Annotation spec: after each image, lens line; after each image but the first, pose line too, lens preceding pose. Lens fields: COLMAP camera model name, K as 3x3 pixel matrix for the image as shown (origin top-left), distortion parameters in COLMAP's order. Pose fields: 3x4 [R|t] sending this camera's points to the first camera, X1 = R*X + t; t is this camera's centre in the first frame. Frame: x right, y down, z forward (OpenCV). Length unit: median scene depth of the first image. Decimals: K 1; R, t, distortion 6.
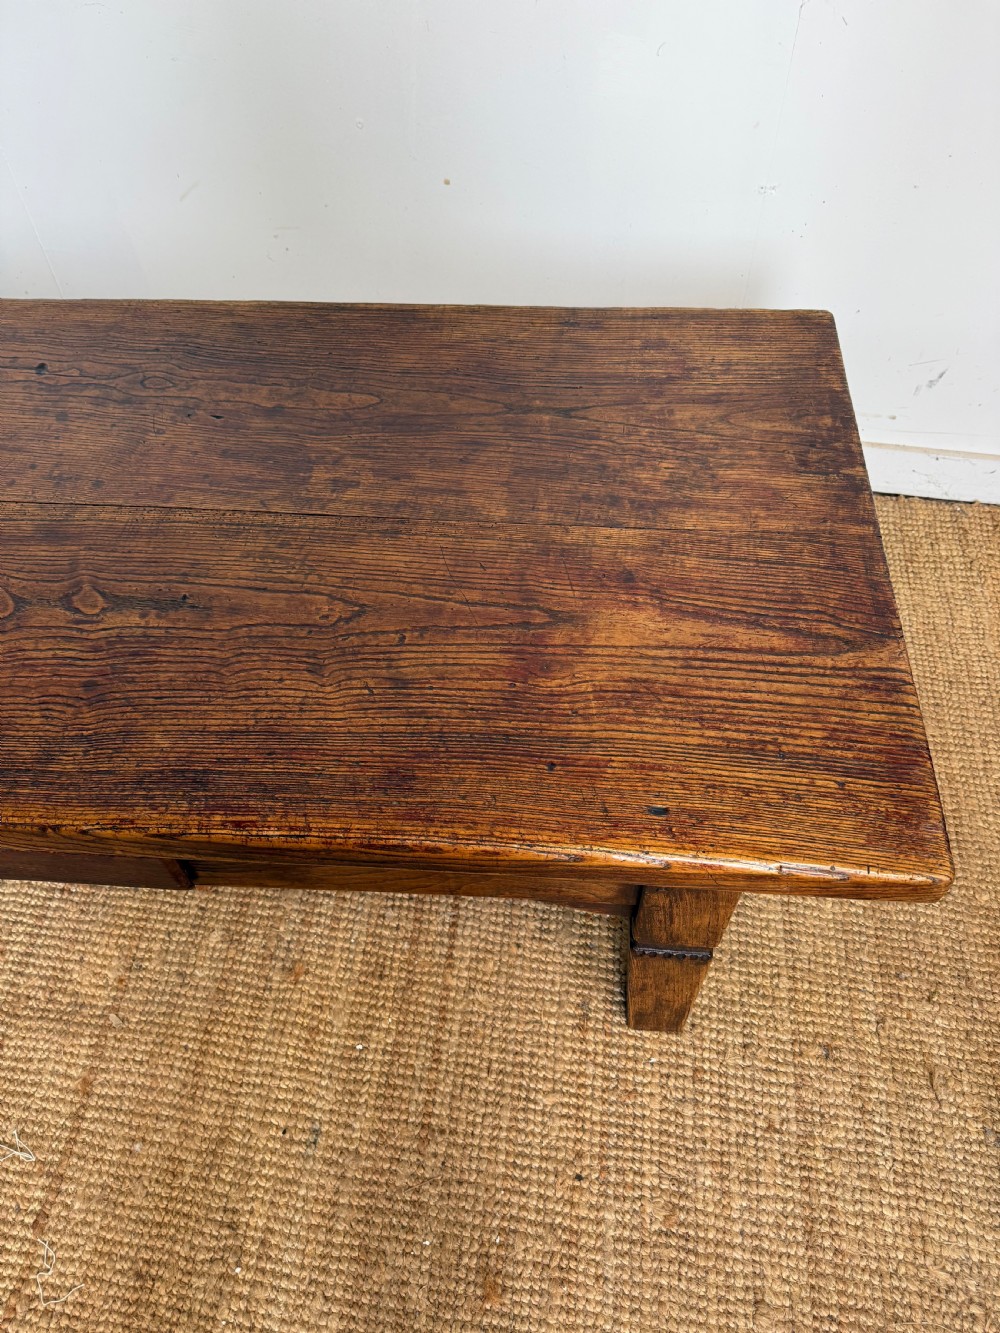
lens RADIAL K [[964.0, 0, 502.2], [0, 964.0, 667.0], [0, 0, 1]] dist [0.011007, -0.012386]
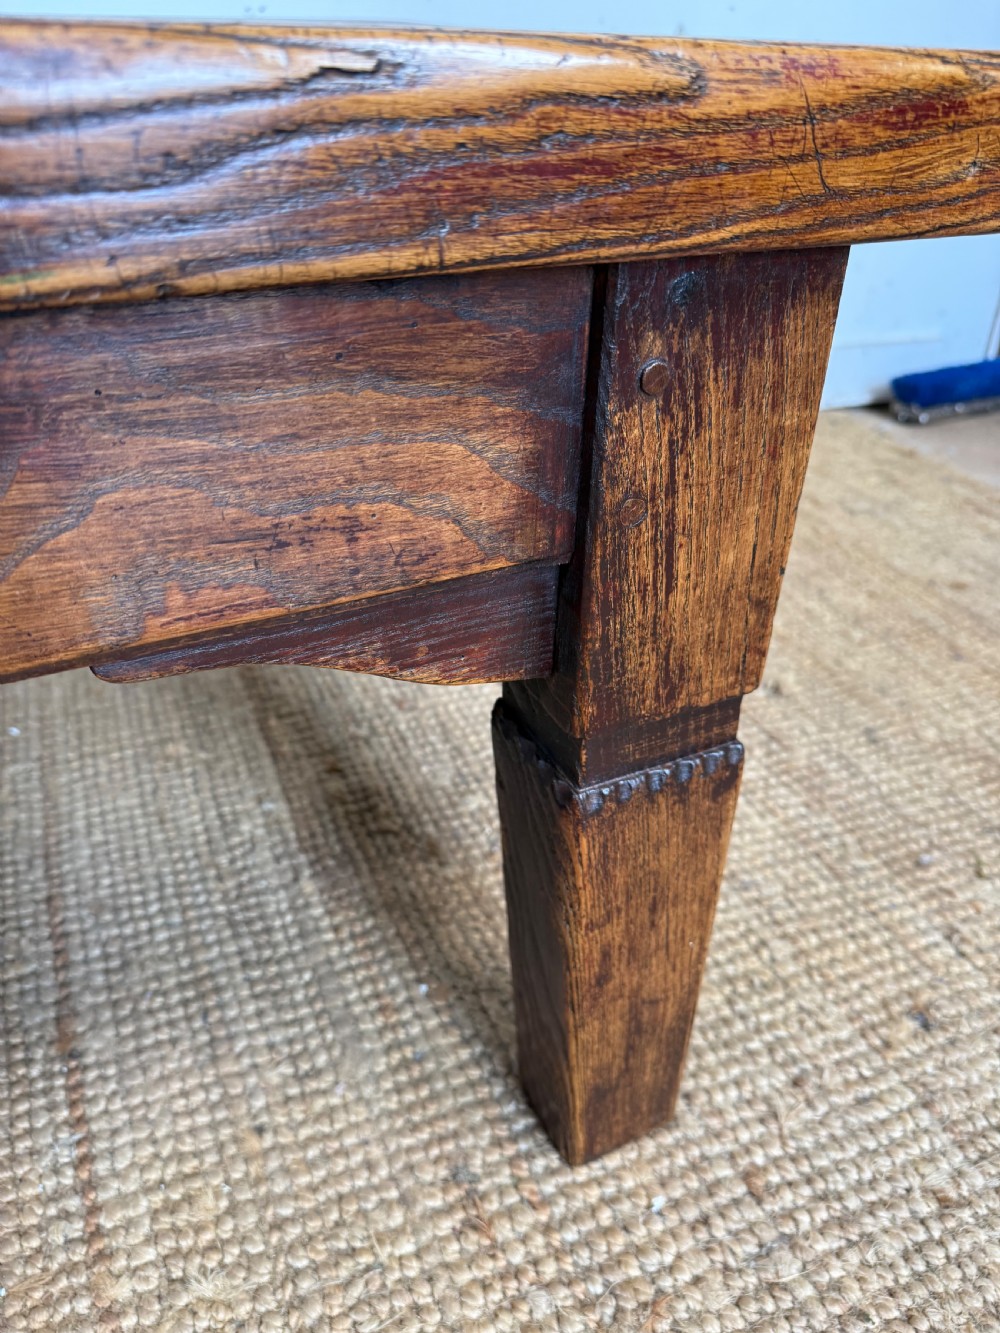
lens RADIAL K [[980.5, 0, 503.8], [0, 980.5, 673.5], [0, 0, 1]] dist [-0.023567, 0.000849]
pose [[0.858787, -0.247094, 0.448809, -0.035574], [0.385960, 0.888116, -0.249571, 0.284463], [-0.336926, 0.387551, 0.858071, 0.574454]]
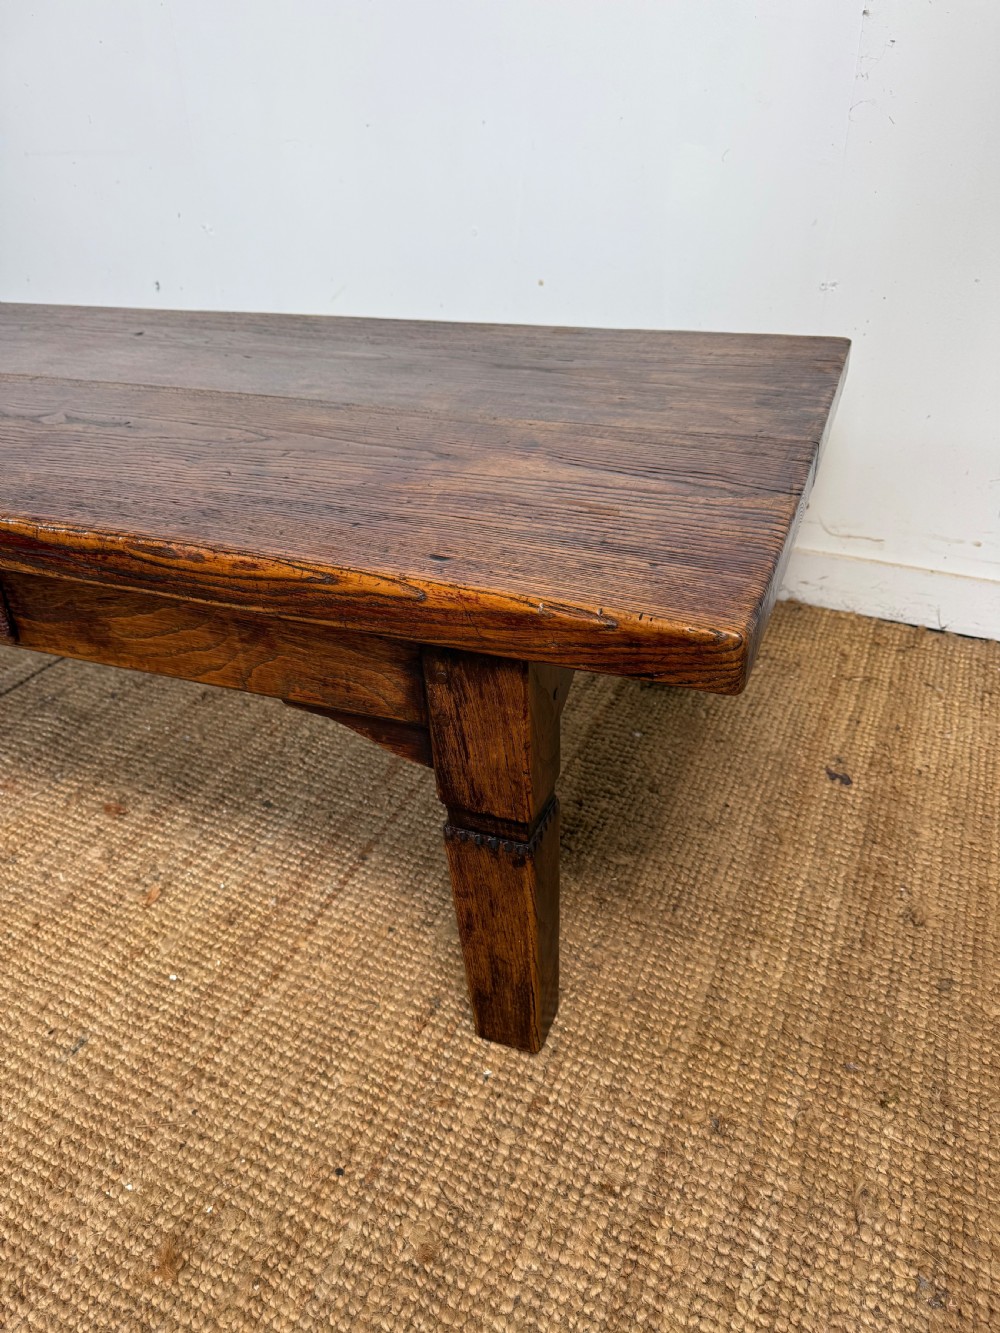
lens RADIAL K [[969.3, 0, 497.2], [0, 969.3, 666.9], [0, 0, 1]] dist [0.003848, -0.009961]
pose [[0.952946, 0.146103, -0.265608, 0.326330], [-0.232927, 0.913664, -0.333111, 0.370618], [0.194008, 0.379304, 0.904704, 0.170938]]
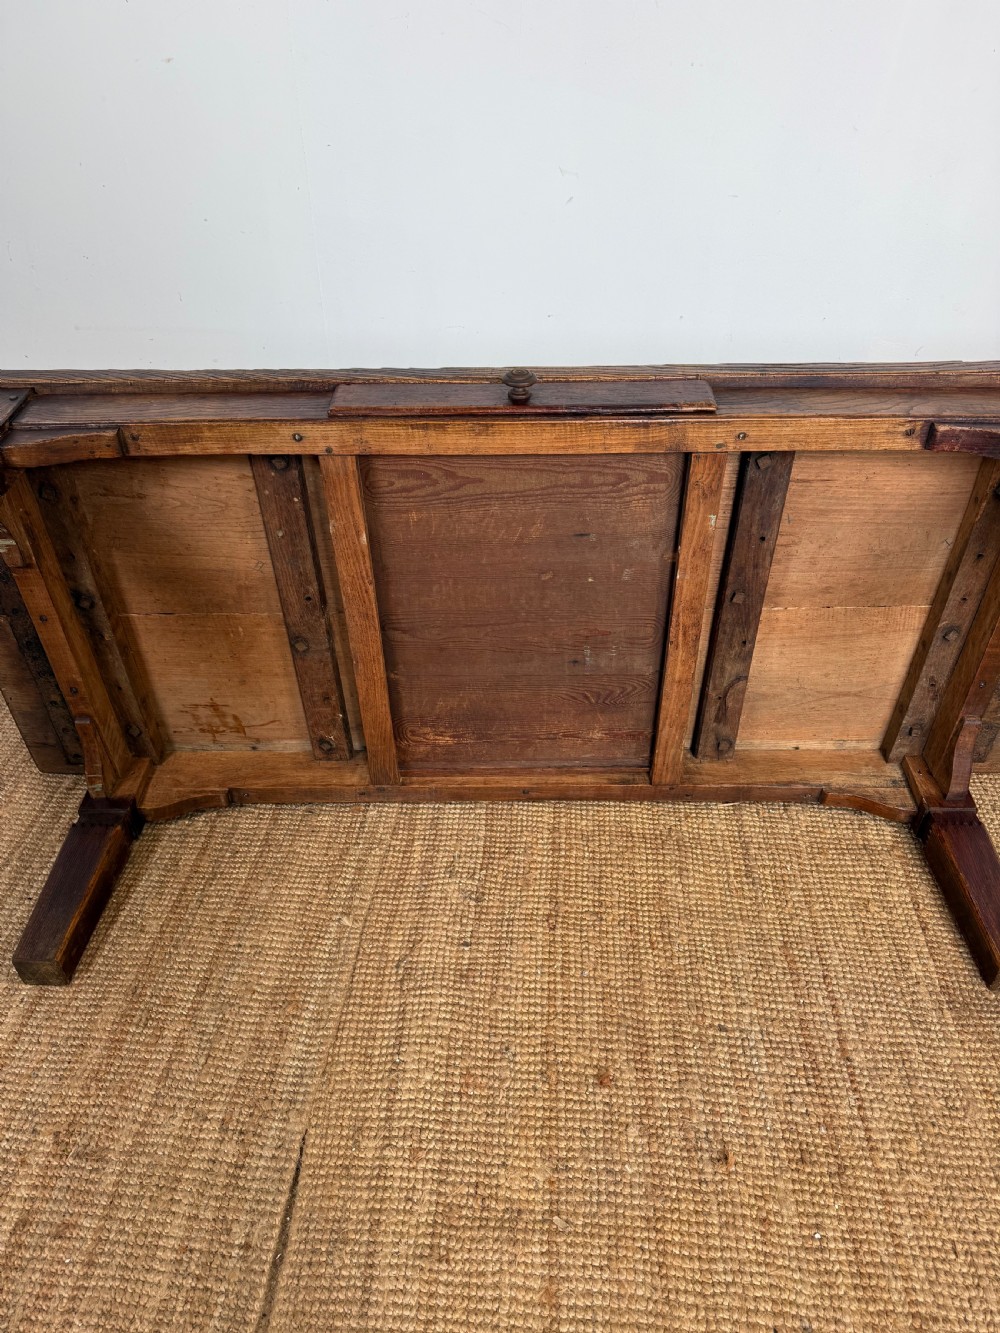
lens RADIAL K [[957.5, 0, 502.1], [0, 957.5, 664.2], [0, 0, 1]] dist [0.005485, -0.008360]
pose [[0.997763, -0.028576, 0.060441, -0.523924], [0.044441, 0.958890, -0.280276, 0.097064], [-0.049948, 0.282335, 0.958015, -0.084466]]
